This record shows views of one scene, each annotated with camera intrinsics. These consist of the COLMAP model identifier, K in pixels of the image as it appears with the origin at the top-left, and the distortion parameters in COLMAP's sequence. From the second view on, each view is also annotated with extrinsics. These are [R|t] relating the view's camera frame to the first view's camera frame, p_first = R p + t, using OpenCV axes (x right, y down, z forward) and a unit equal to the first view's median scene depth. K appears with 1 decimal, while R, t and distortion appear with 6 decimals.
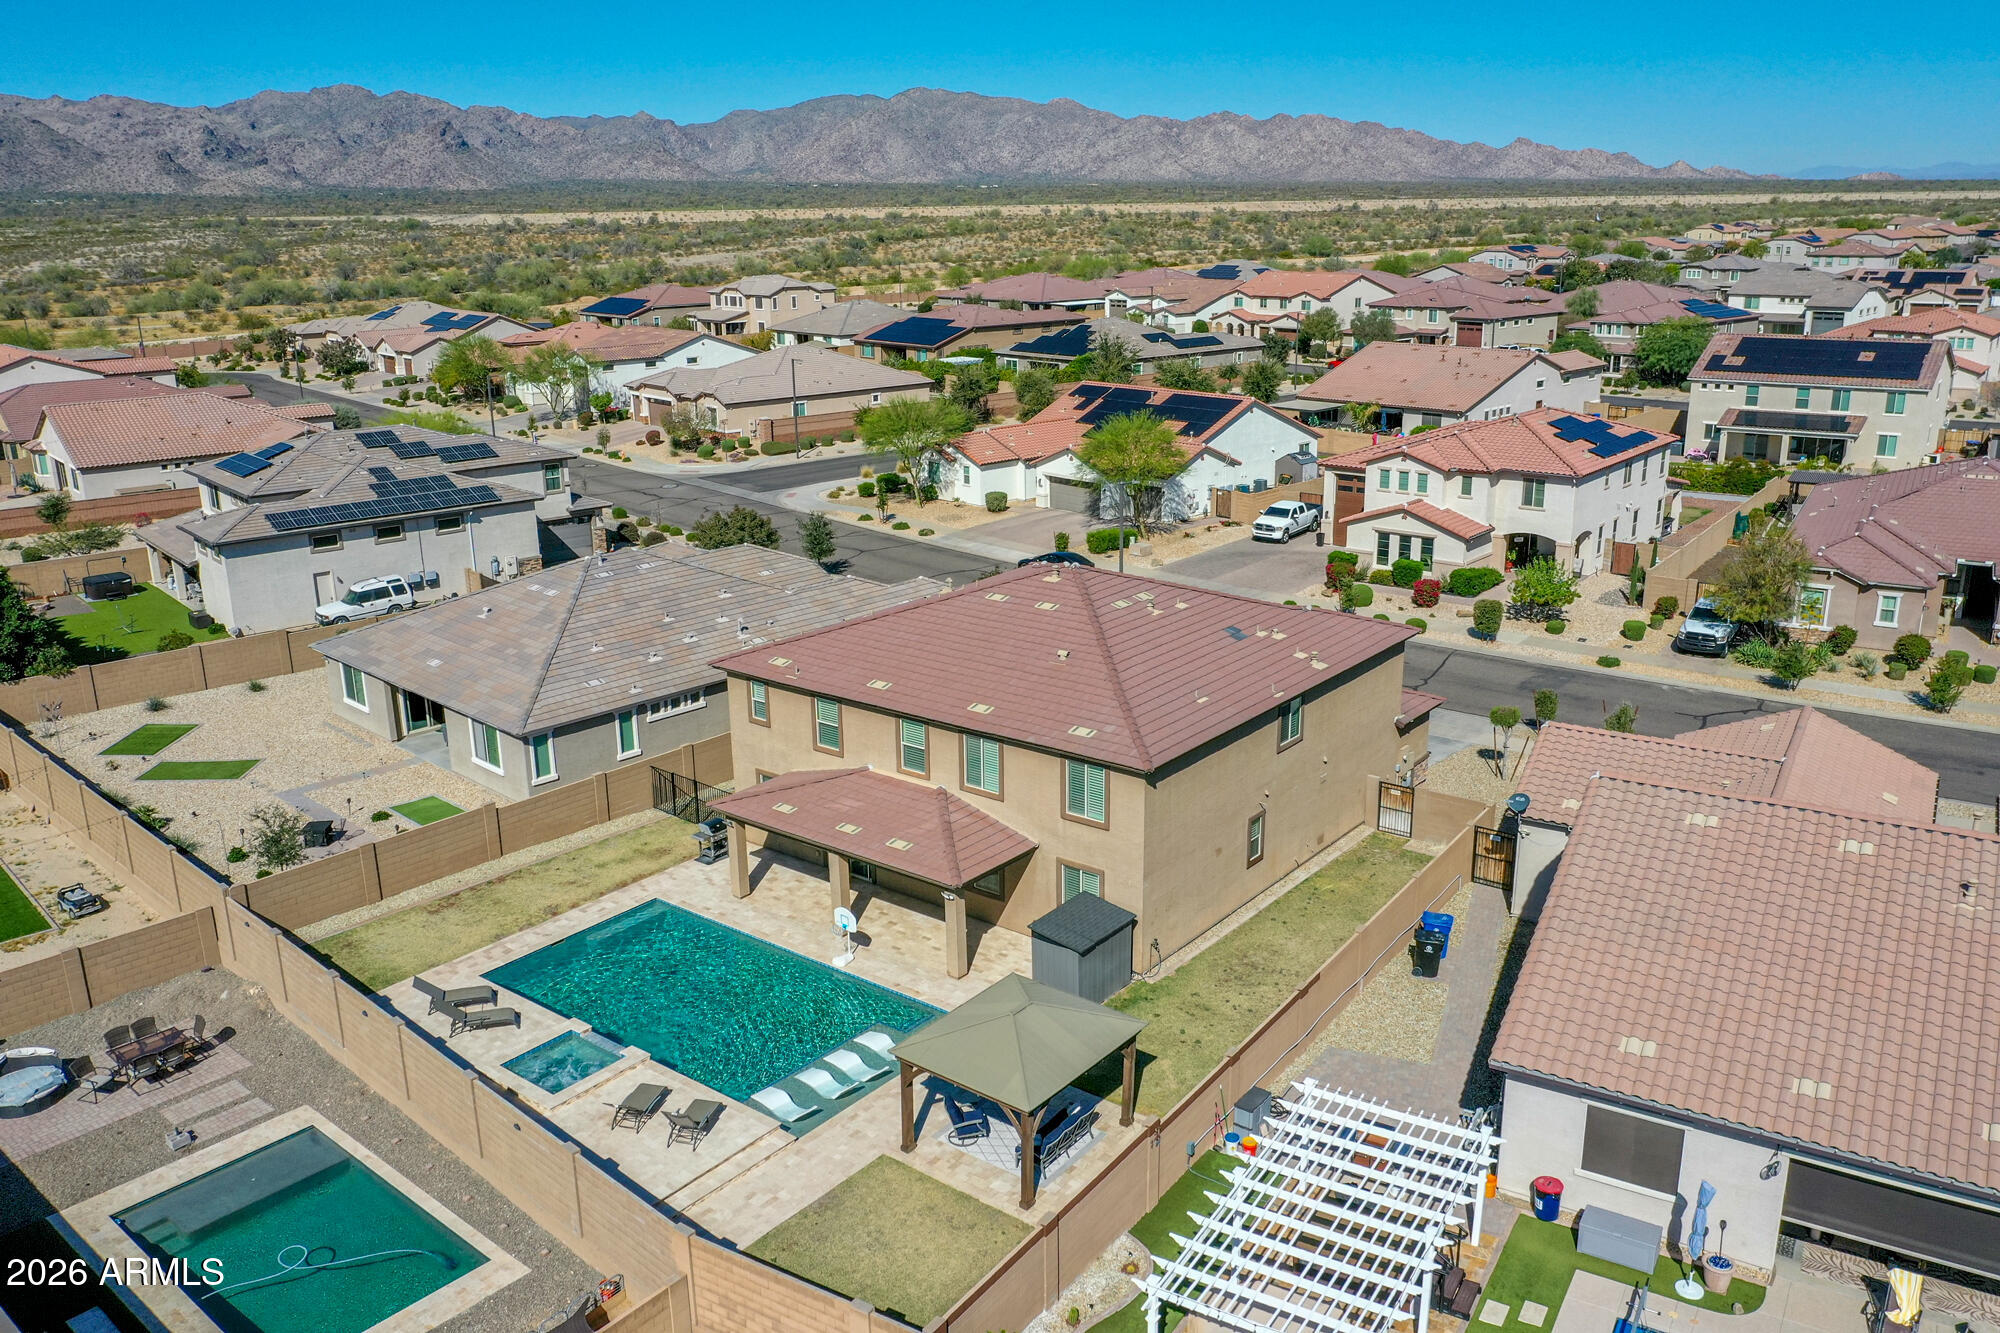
lens RADIAL K [[1549.7, 0, 990.1], [0, 1549.7, 653.5], [0, 0, 1]] dist [-0.013083, -0.003130]
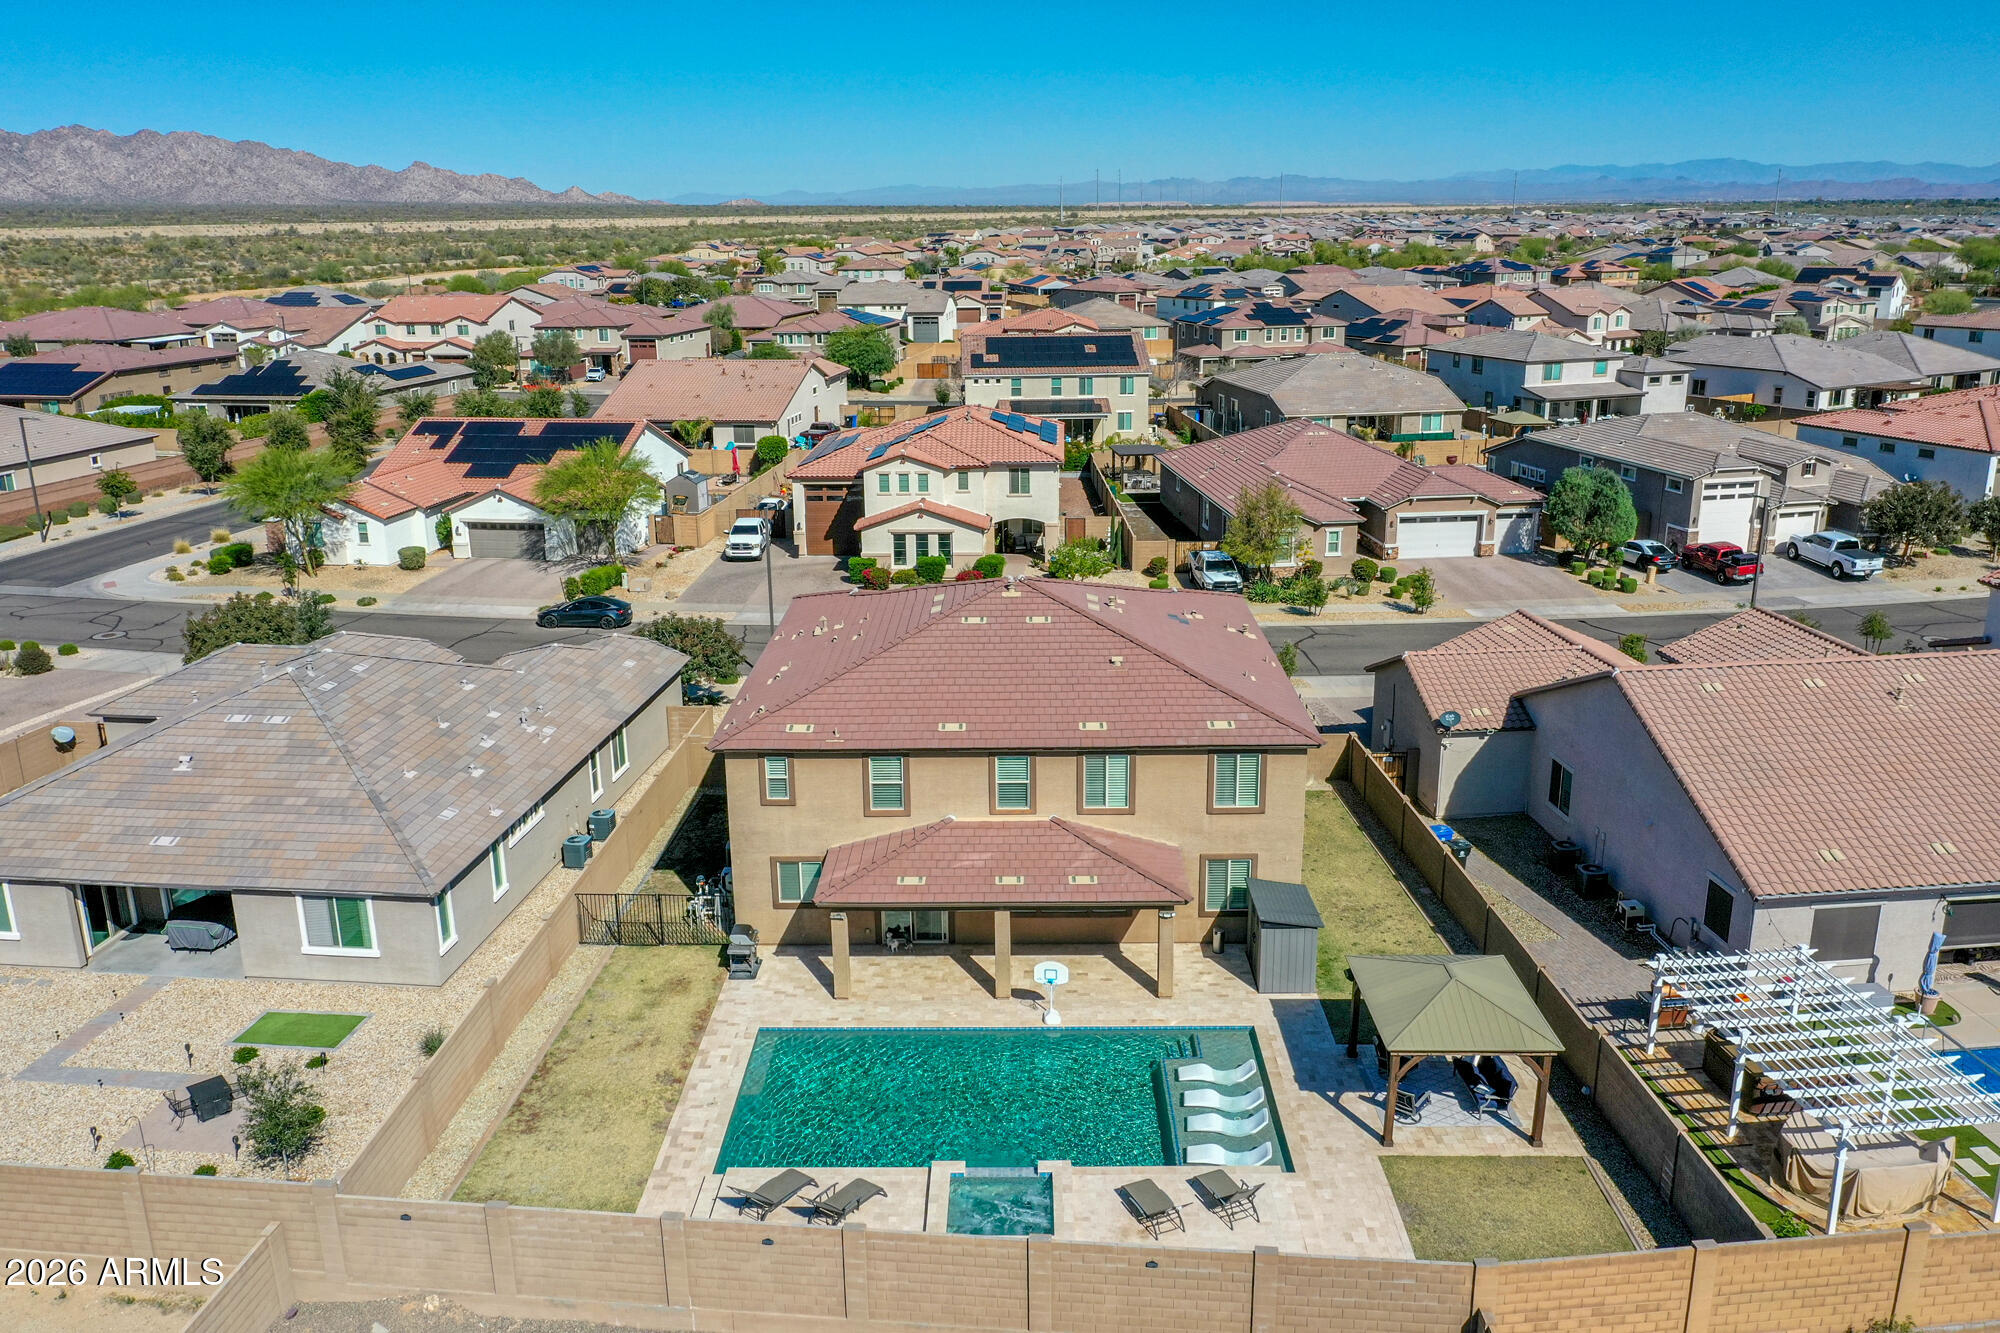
lens RADIAL K [[1549.7, 0, 989.5], [0, 1549.7, 671.2], [0, 0, 1]] dist [-0.013083, -0.003130]
pose [[0.792779, -0.166473, 0.586335, -0.231720], [0.168681, 0.984330, 0.051399, -0.022099], [-0.585703, 0.058156, 0.808437, 0.094411]]
